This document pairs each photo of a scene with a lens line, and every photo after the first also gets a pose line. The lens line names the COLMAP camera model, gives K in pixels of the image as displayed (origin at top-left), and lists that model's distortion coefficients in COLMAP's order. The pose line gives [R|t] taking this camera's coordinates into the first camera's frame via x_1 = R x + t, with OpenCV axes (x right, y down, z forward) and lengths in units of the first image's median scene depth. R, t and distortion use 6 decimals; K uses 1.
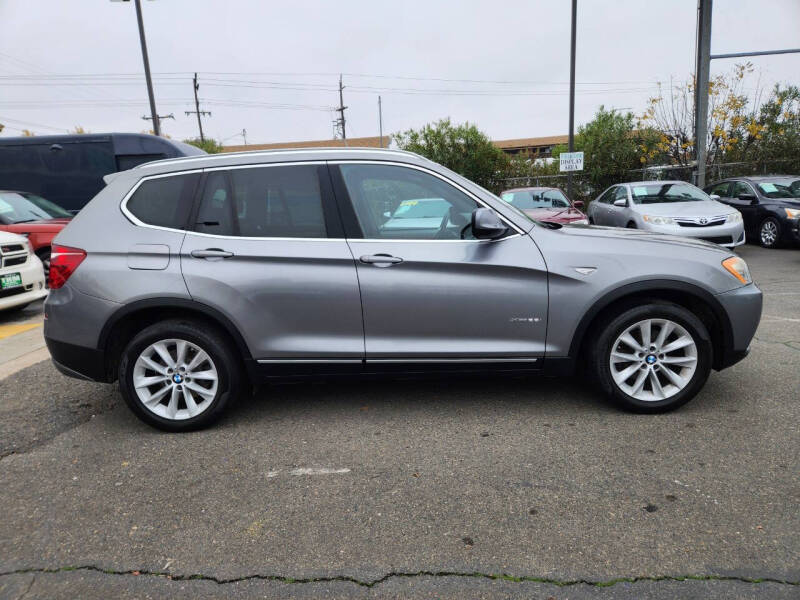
lens RADIAL K [[529.0, 0, 401.0], [0, 529.0, 301.7], [0, 0, 1]] dist [0.078321, -0.059673]
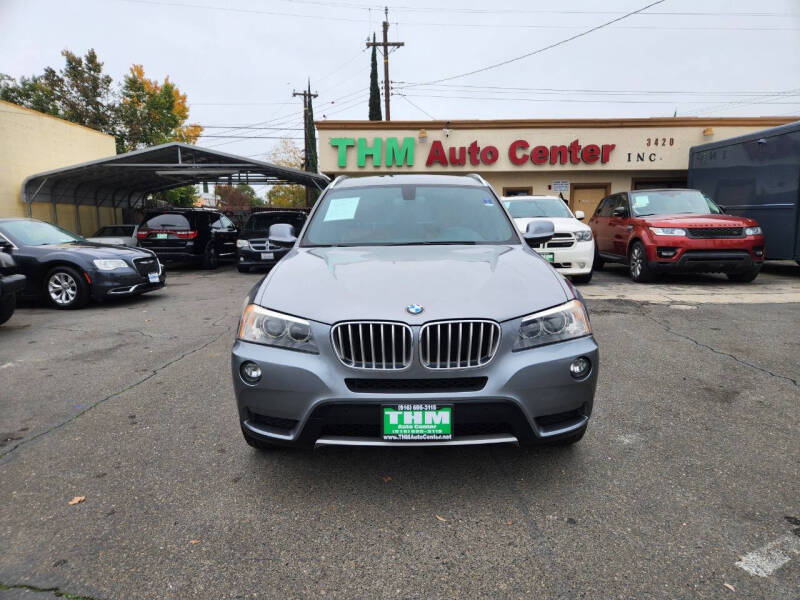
lens RADIAL K [[529.0, 0, 404.7], [0, 529.0, 301.6], [0, 0, 1]] dist [0.078321, -0.059673]
pose [[0.019739, 0.199657, -0.979667, 1.003344], [-0.168939, 0.966434, 0.193557, -0.199393], [0.985429, 0.161683, 0.052806, 0.840134]]
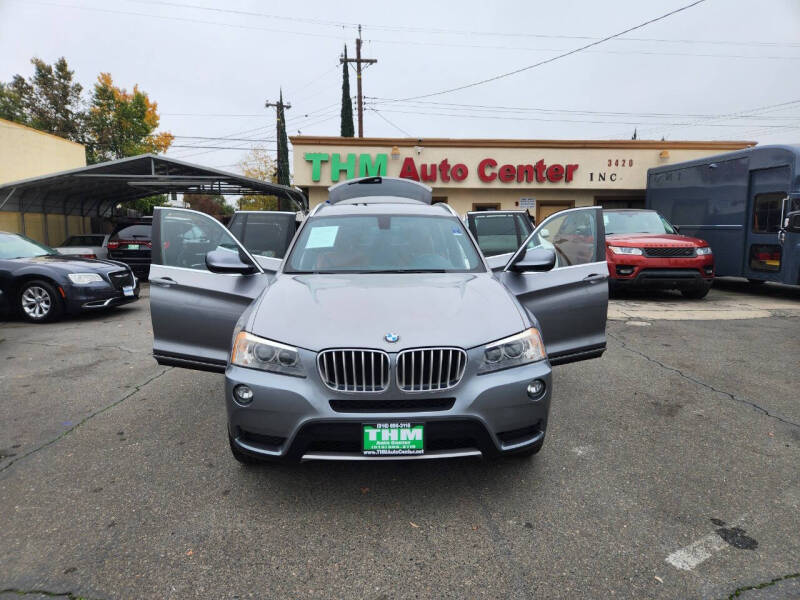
lens RADIAL K [[529.0, 0, 400.9], [0, 529.0, 297.2], [0, 0, 1]] dist [0.078321, -0.059673]
pose [[0.065573, 0.176541, -0.982107, 1.065749], [-0.181845, 0.969858, 0.162198, -0.234076], [0.981138, 0.167956, 0.095700, 0.824635]]
